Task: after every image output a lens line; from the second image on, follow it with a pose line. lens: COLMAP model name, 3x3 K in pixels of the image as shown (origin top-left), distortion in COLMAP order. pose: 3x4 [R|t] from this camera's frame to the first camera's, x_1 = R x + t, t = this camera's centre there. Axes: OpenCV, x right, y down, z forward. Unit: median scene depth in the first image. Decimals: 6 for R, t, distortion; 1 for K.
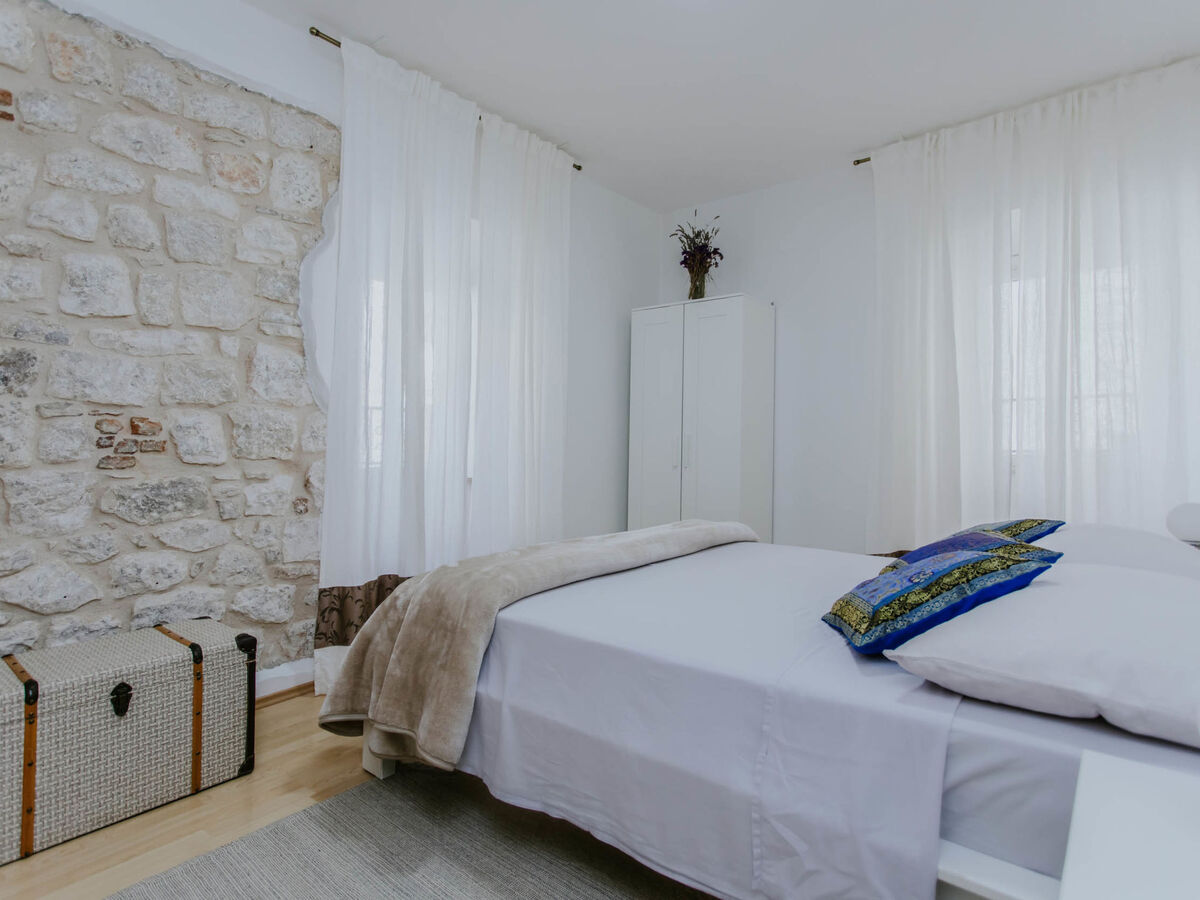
lens RADIAL K [[637.5, 0, 600.3], [0, 637.5, 449.1], [0, 0, 1]] dist [0.007063, 0.001204]
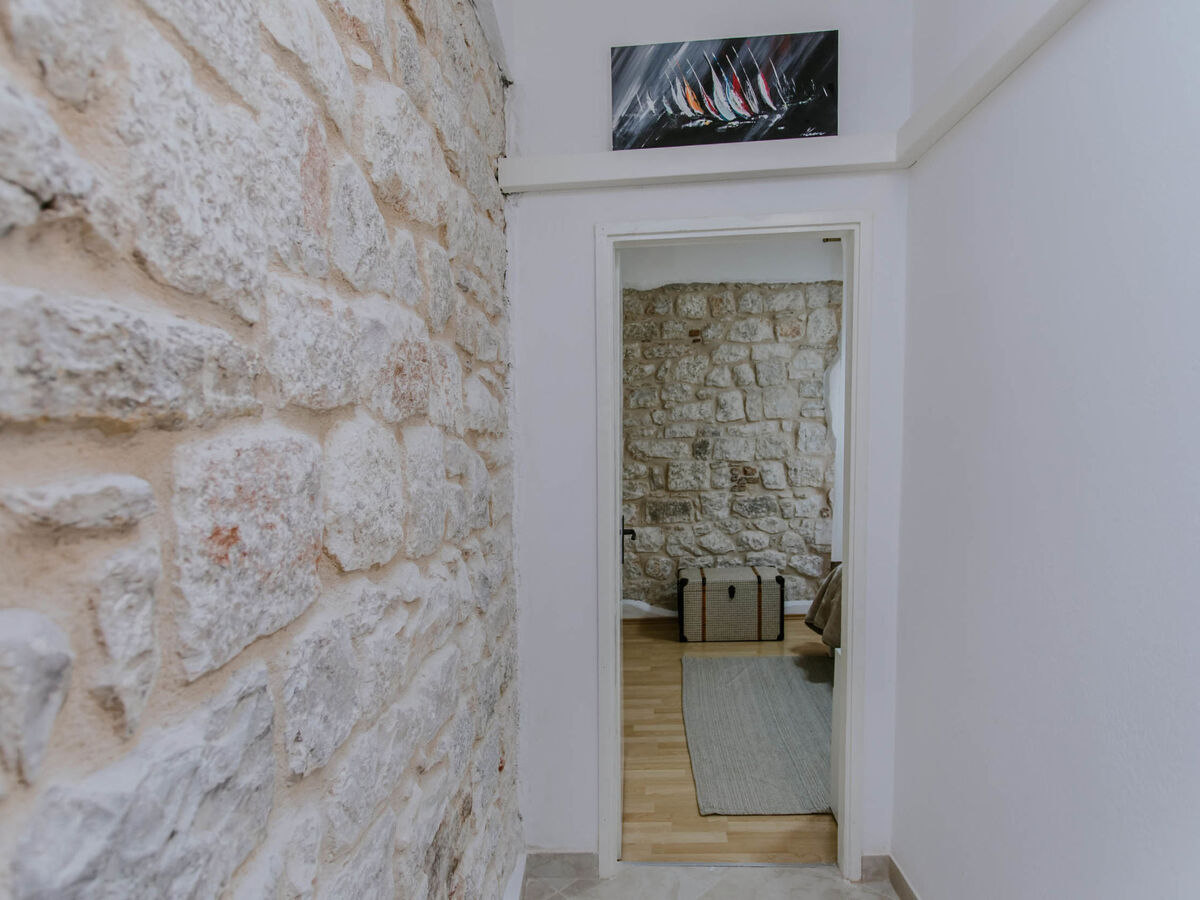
lens RADIAL K [[703.8, 0, 600.1], [0, 703.8, 447.6], [0, 0, 1]] dist [-0.005555, -0.000611]
pose [[0.563010, 0.002330, -0.826447, 0.893158], [0.029471, 0.999303, 0.022894, -0.175532], [0.825924, -0.037246, 0.562549, -0.675846]]
